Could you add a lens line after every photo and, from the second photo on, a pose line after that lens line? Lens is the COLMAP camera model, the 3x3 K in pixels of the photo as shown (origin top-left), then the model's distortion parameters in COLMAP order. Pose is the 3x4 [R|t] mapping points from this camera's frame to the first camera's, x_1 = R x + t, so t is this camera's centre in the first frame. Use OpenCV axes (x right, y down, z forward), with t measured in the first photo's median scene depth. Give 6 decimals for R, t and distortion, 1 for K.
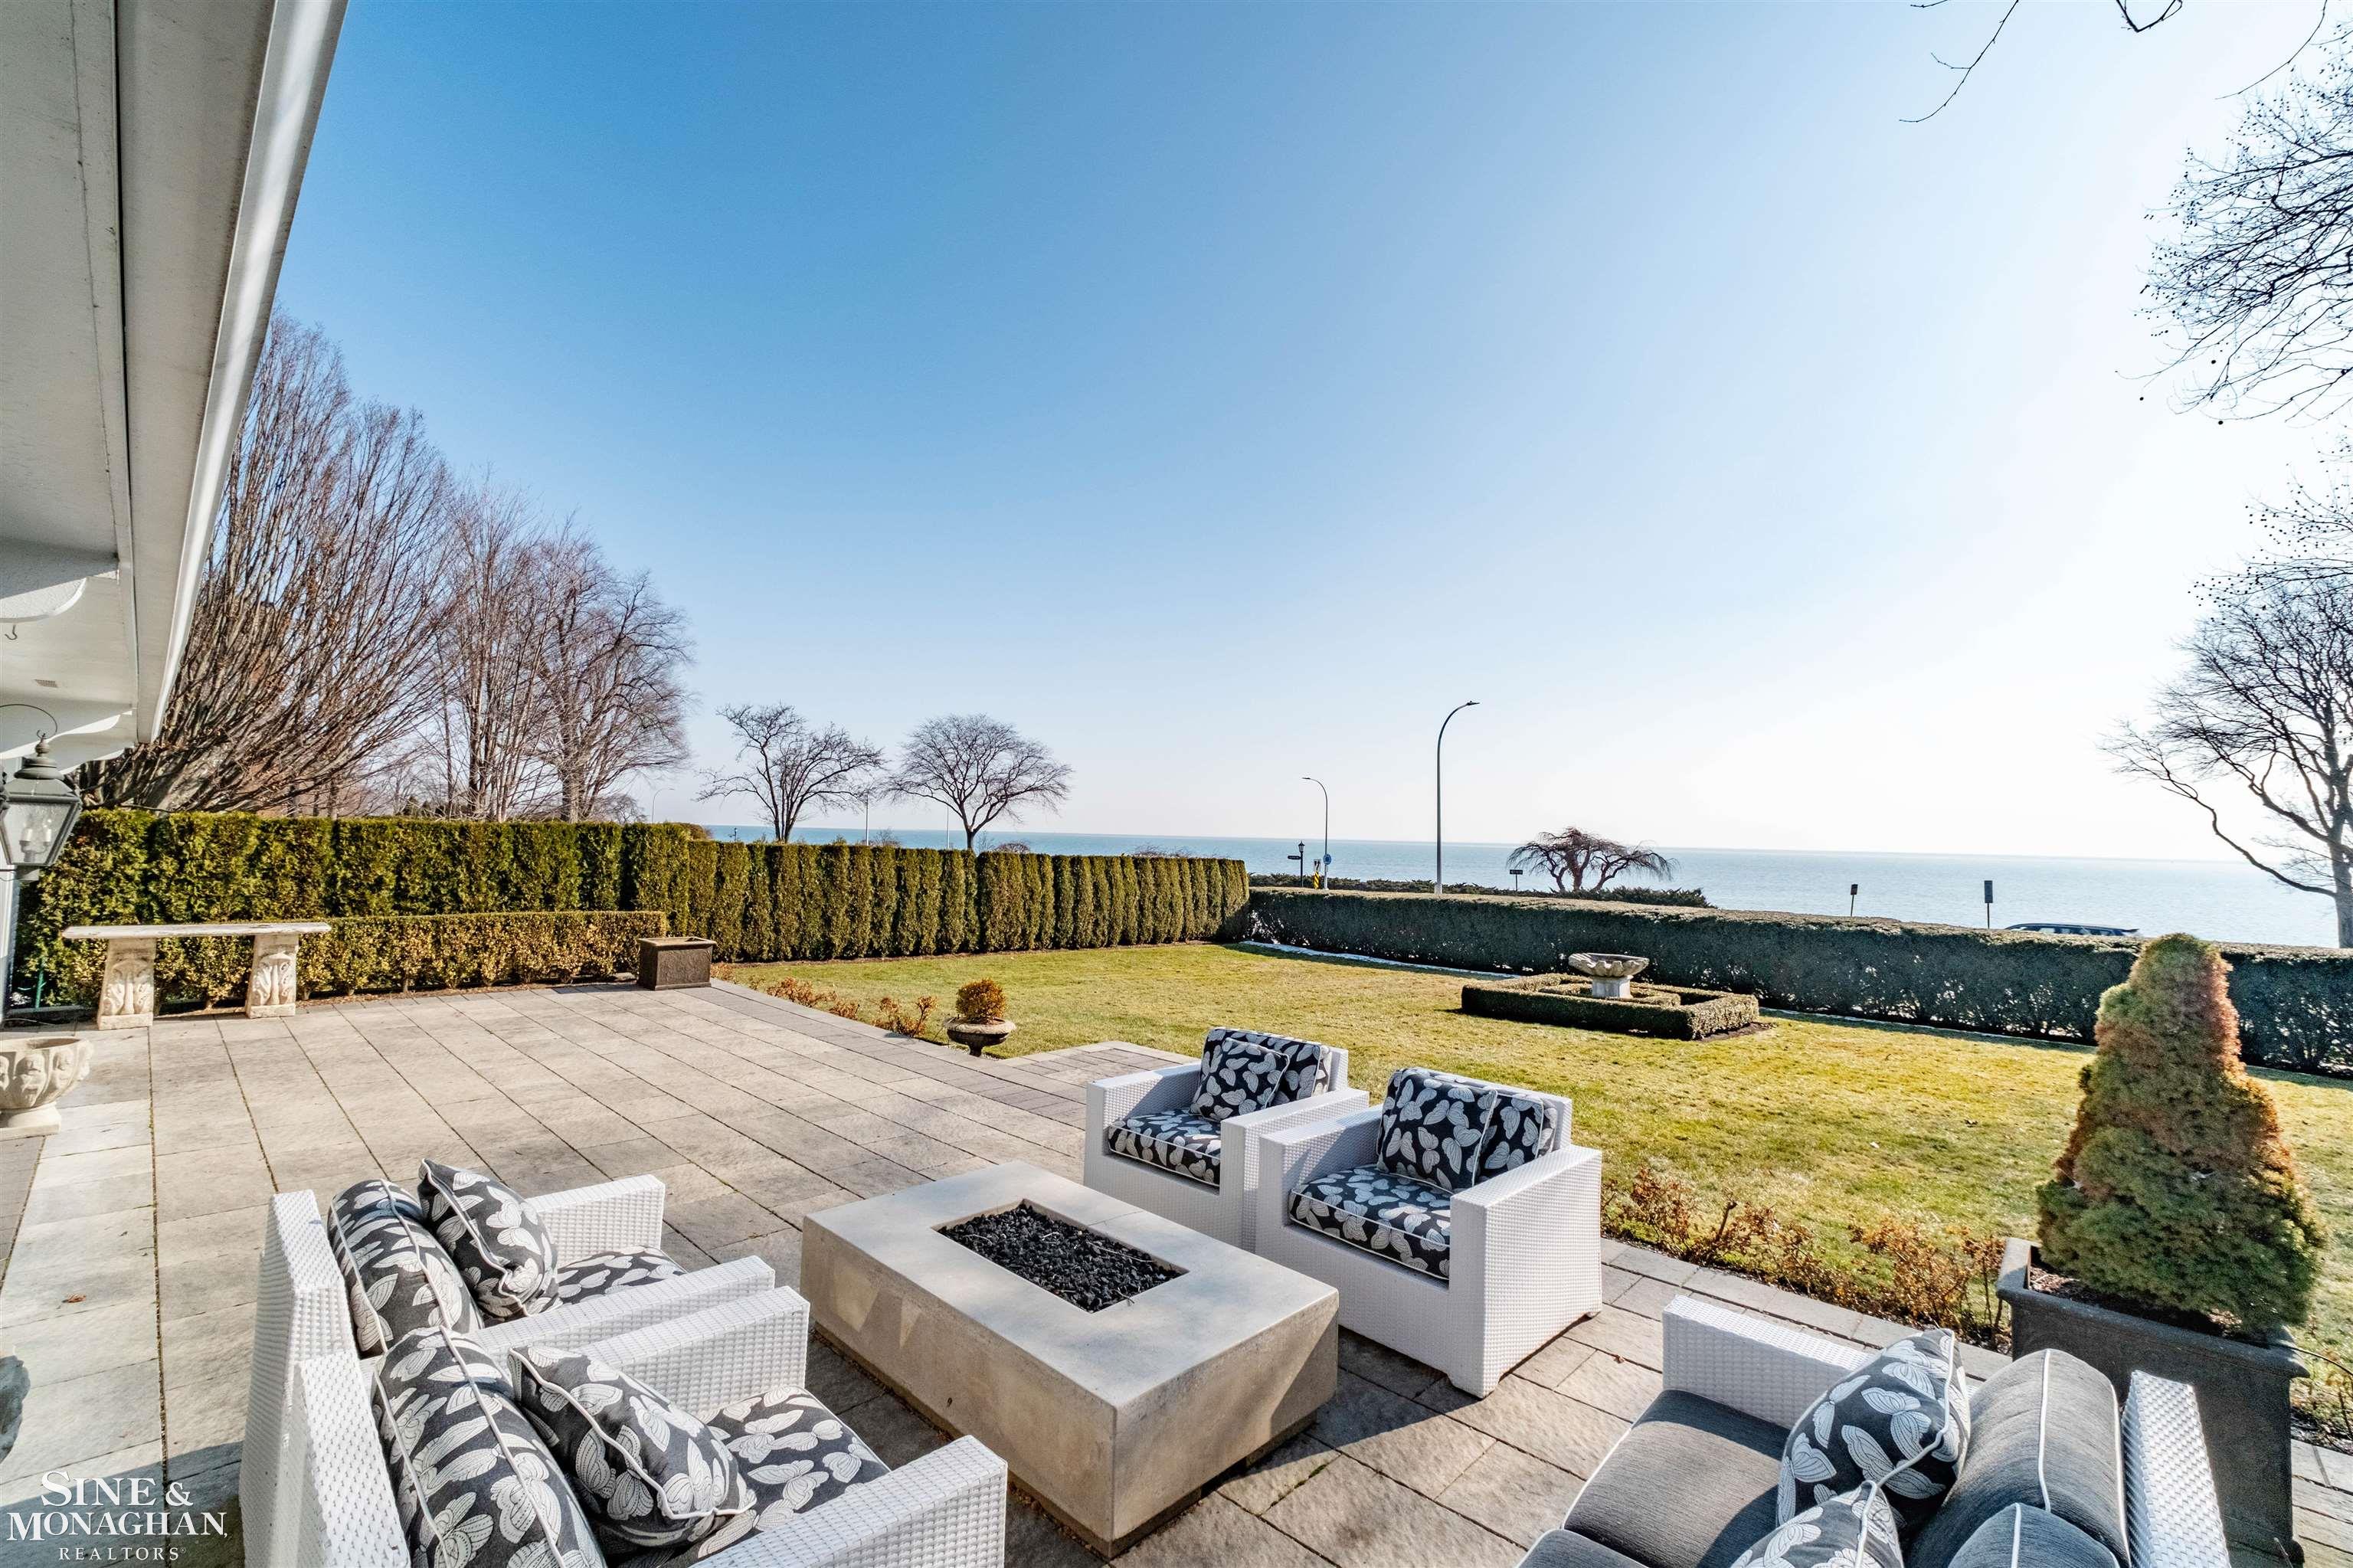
lens RADIAL K [[980.3, 0, 1176.5], [0, 980.3, 784.0], [0, 0, 1]] dist [-0.000624, -0.000018]
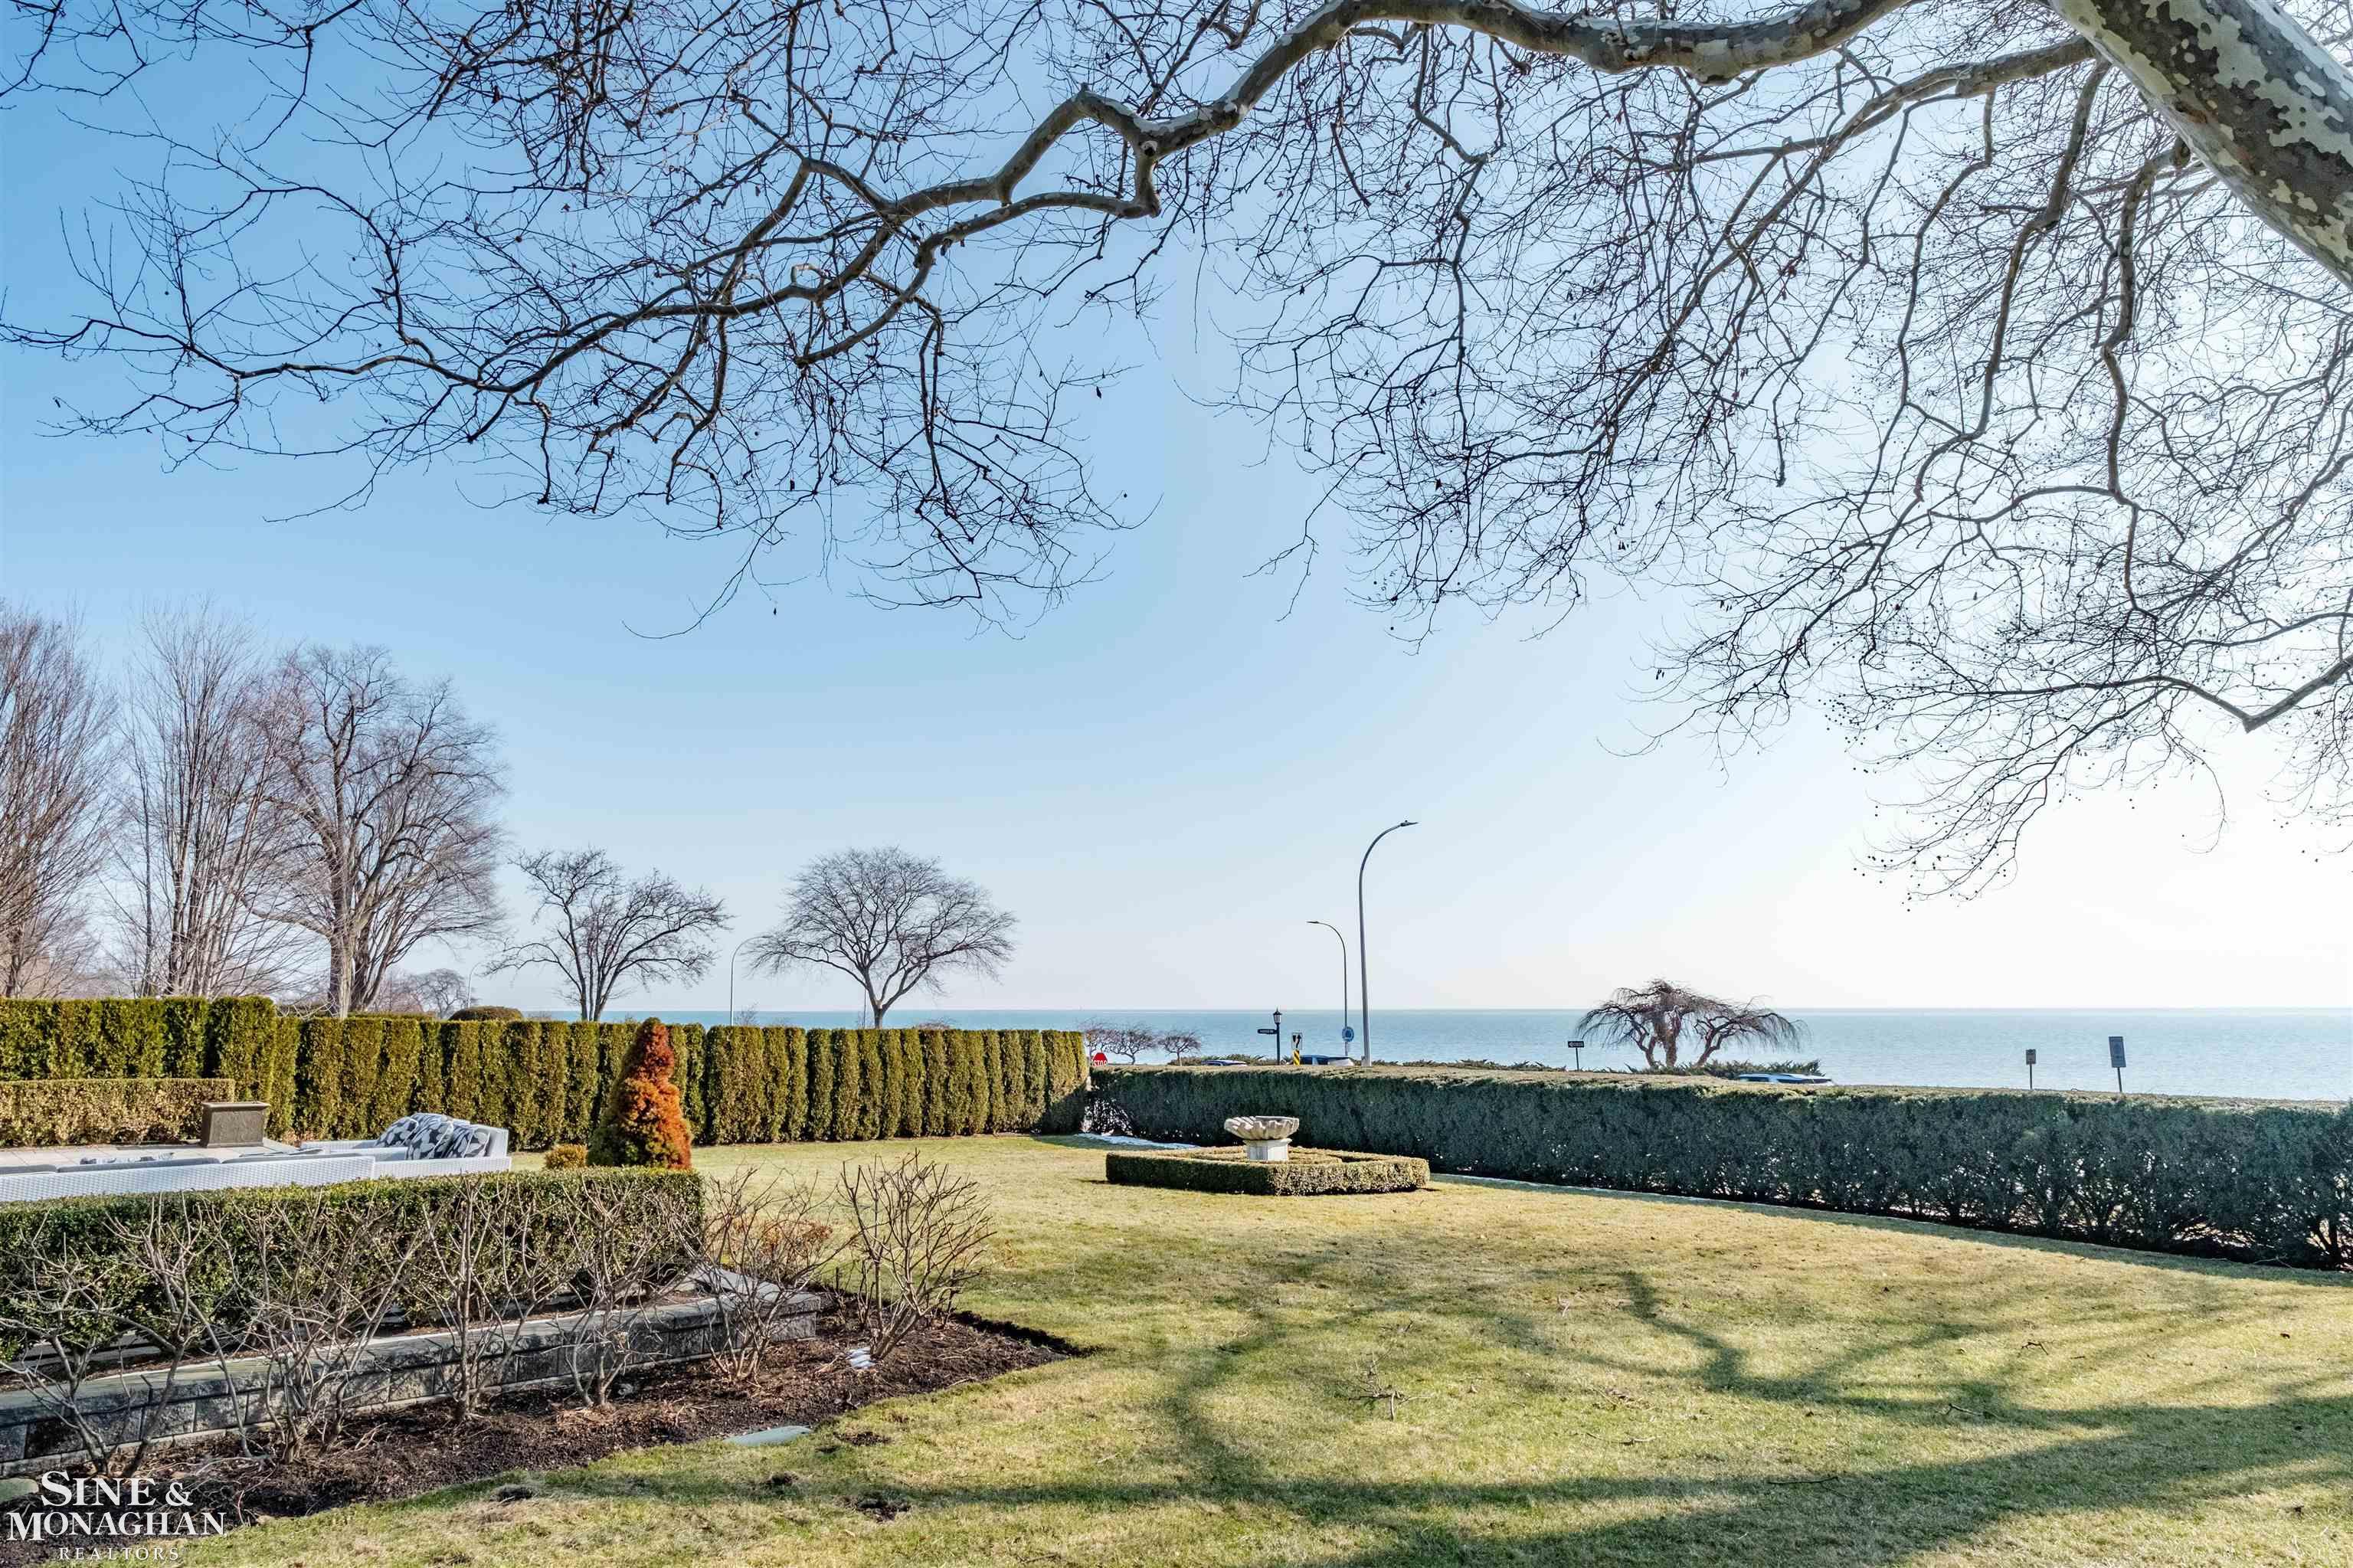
lens RADIAL K [[1453.5, 0, 1176.5], [0, 1453.5, 784.0], [0, 0, 1]] dist [0.000667, -0.004087]
pose [[0.997346, -0.035149, -0.063764, 0.262722], [0.028457, 0.994276, -0.102983, 0.000756], [0.067019, 0.100895, 0.992637, -0.230871]]
